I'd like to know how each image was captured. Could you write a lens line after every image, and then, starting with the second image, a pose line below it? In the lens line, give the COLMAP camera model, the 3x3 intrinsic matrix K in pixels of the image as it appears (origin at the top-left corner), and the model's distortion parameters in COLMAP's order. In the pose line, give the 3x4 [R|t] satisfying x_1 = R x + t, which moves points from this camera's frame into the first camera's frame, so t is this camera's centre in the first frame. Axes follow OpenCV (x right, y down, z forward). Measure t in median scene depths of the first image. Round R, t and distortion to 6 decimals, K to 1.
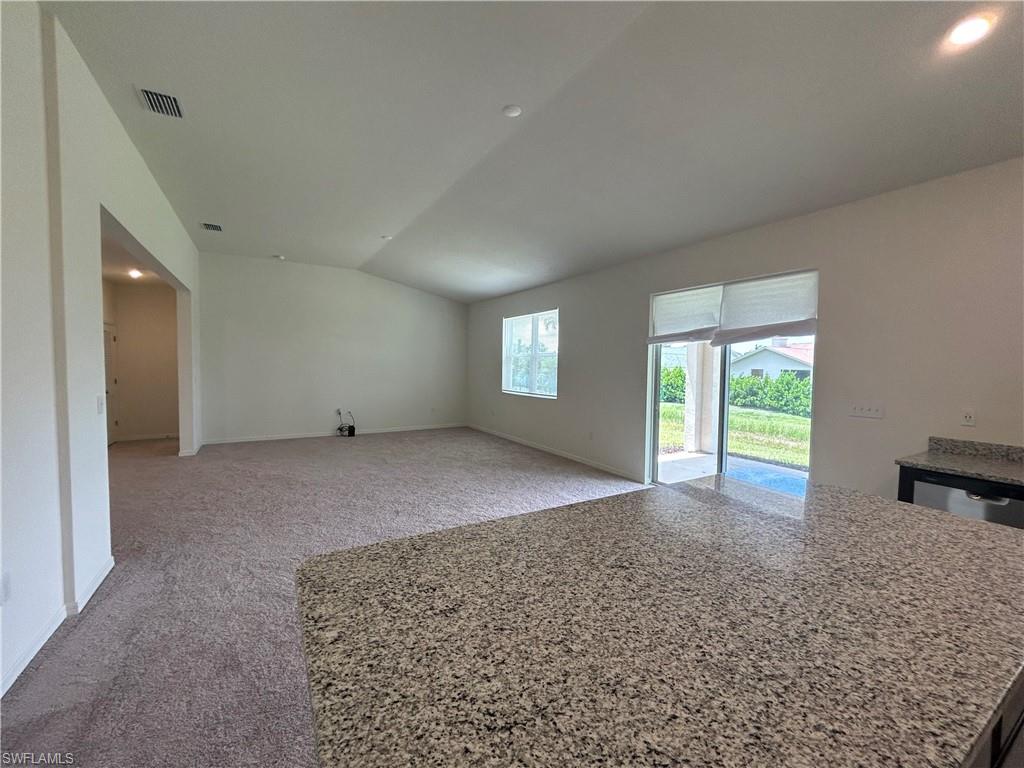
lens RADIAL K [[416.9, 0, 511.2], [0, 416.9, 380.7], [0, 0, 1]] dist [-0.001337, 0.000431]
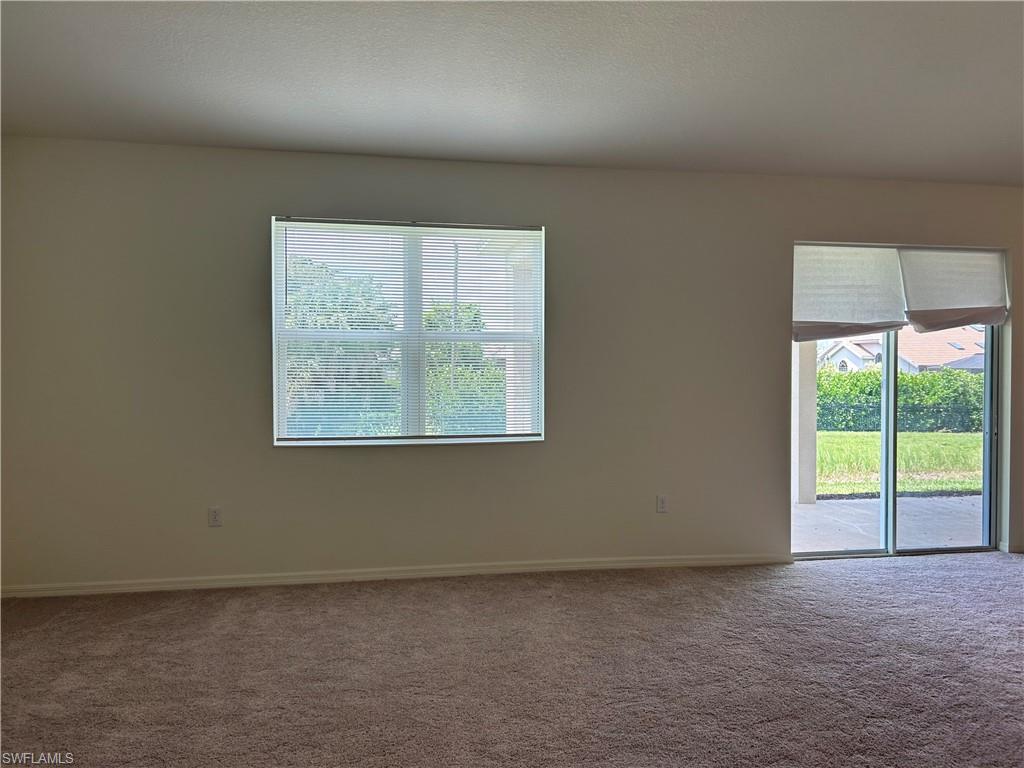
lens RADIAL K [[776.7, 0, 512.0], [0, 776.7, 384.0], [0, 0, 1]] dist [0.029164, -0.040939]
pose [[0.355671, -0.034349, 0.933980, -0.919358], [0.039950, 0.998970, 0.021525, -0.046043], [-0.933757, 0.029656, 0.356677, 1.056685]]
